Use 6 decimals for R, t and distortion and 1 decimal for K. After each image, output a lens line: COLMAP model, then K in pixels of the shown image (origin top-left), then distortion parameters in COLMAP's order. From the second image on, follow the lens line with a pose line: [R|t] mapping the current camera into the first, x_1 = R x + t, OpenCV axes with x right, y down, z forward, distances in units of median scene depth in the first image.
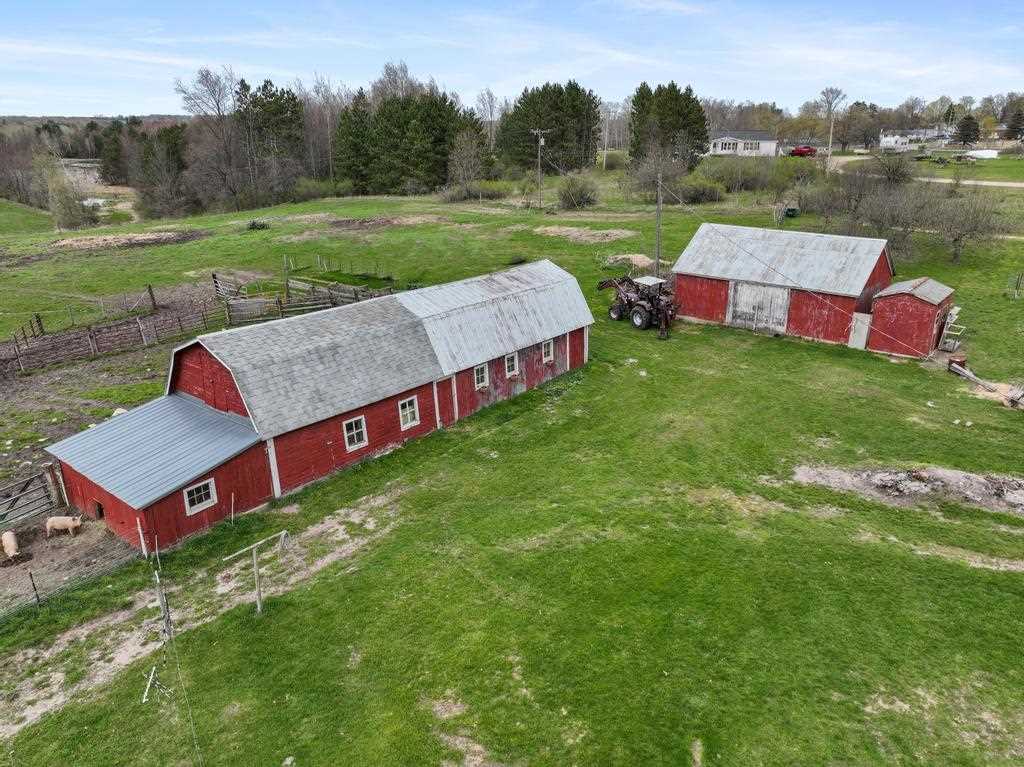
lens RADIAL K [[715.8, 0, 512.0], [0, 715.8, 383.5], [0, 0, 1]] dist [0.005692, 0.007368]
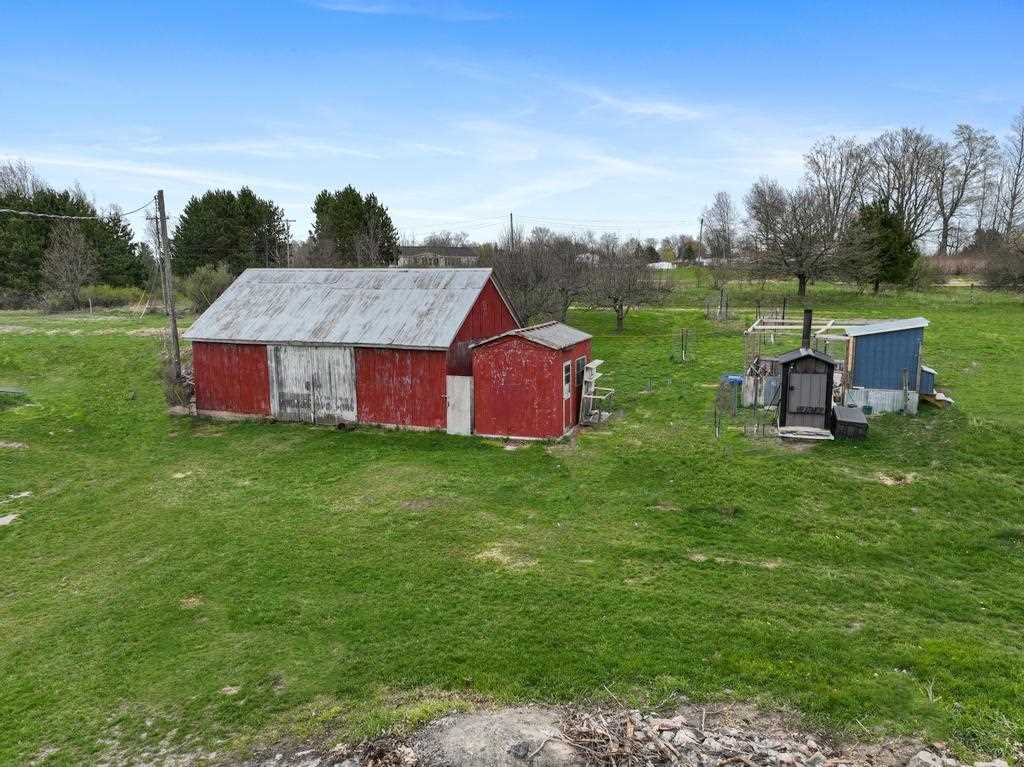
lens RADIAL K [[715.8, 0, 512.0], [0, 715.8, 383.5], [0, 0, 1]] dist [0.005692, 0.007368]
pose [[0.943652, -0.056628, 0.326058, 0.330134], [0.117159, 0.978608, -0.169114, 0.016526], [-0.309507, 0.197786, 0.930100, 0.418389]]
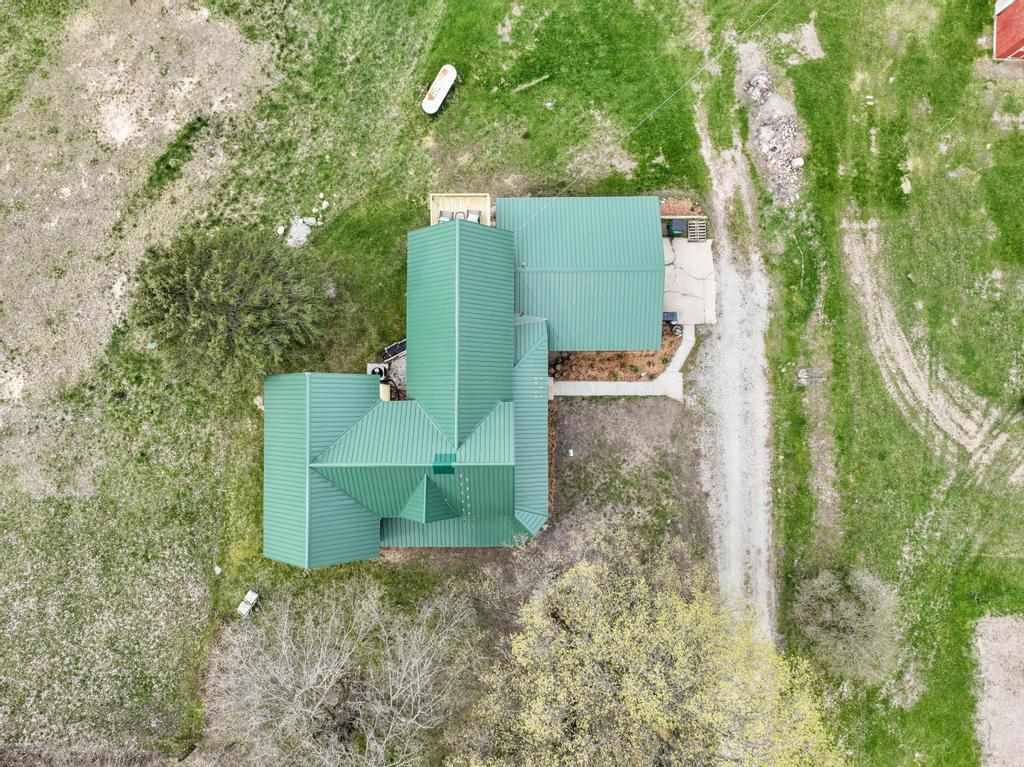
lens RADIAL K [[715.8, 0, 512.0], [0, 715.8, 383.5], [0, 0, 1]] dist [0.005692, 0.007368]
pose [[0.616819, 0.786948, -0.015689, 0.504183], [-0.267250, 0.228139, 0.936232, -0.868155], [0.740345, -0.573293, 0.351033, -0.443924]]
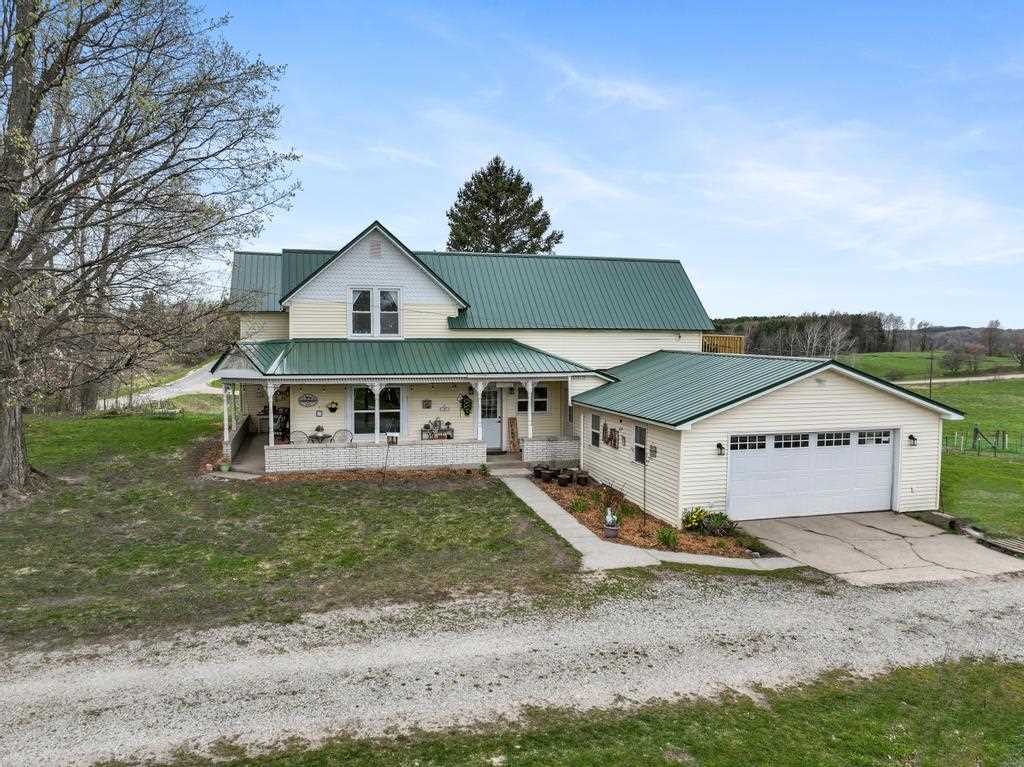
lens RADIAL K [[722.5, 0, 512.0], [0, 722.5, 383.5], [0, 0, 1]] dist [0.003758, 0.002246]
pose [[-0.587472, 0.045827, -0.807946, 1.038407], [-0.279535, 0.925448, 0.255747, 0.018126], [0.759432, 0.376093, -0.530864, 0.331169]]
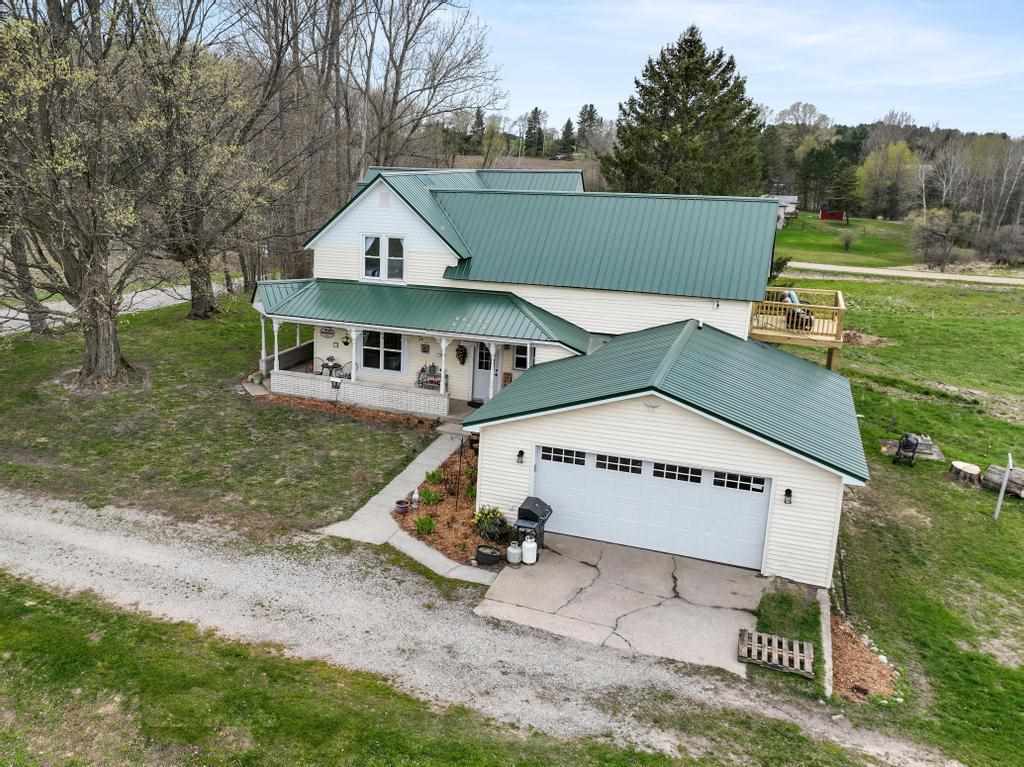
lens RADIAL K [[916.4, 0, 367.9], [0, 916.4, 382.1], [0, 0, 1]] dist [0.012617, 0.015794]
pose [[-0.973709, 0.039081, -0.224420, 0.792598], [-0.093334, 0.830241, 0.549536, -0.229042], [0.207799, 0.556034, -0.804765, 0.646249]]
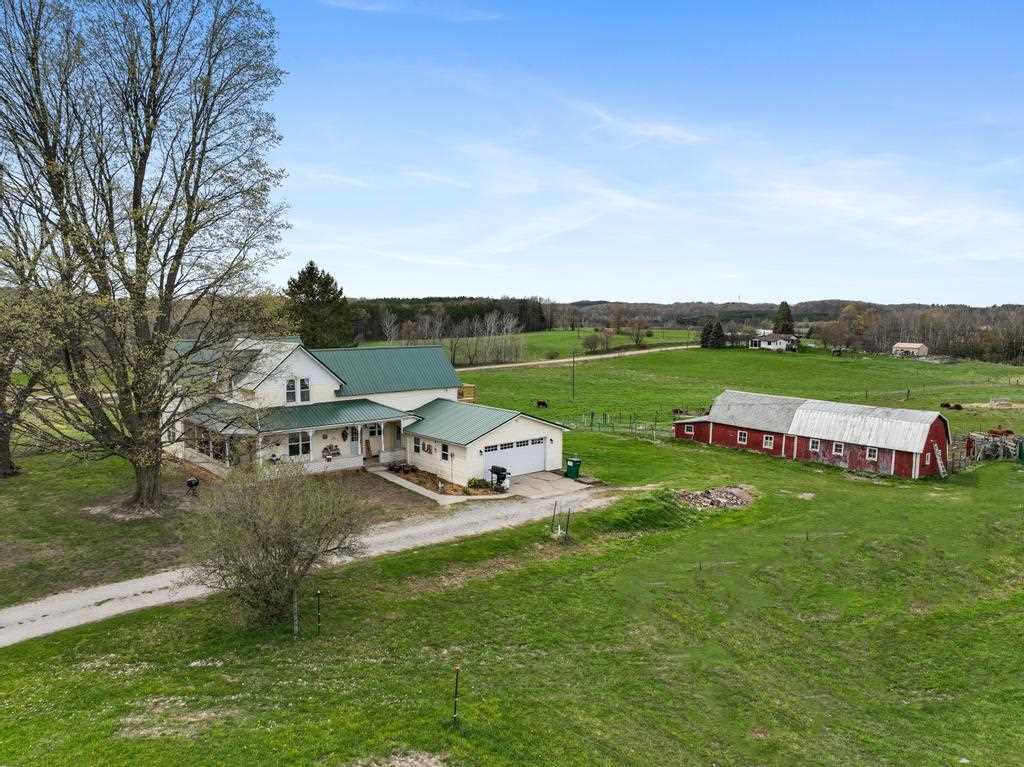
lens RADIAL K [[715.8, 0, 512.0], [0, 715.8, 383.5], [0, 0, 1]] dist [0.005692, 0.007368]
pose [[-0.196705, 0.095529, -0.975798, 1.705606], [-0.335087, 0.928764, 0.158472, -0.168783], [0.921425, 0.358149, -0.150682, 0.379950]]
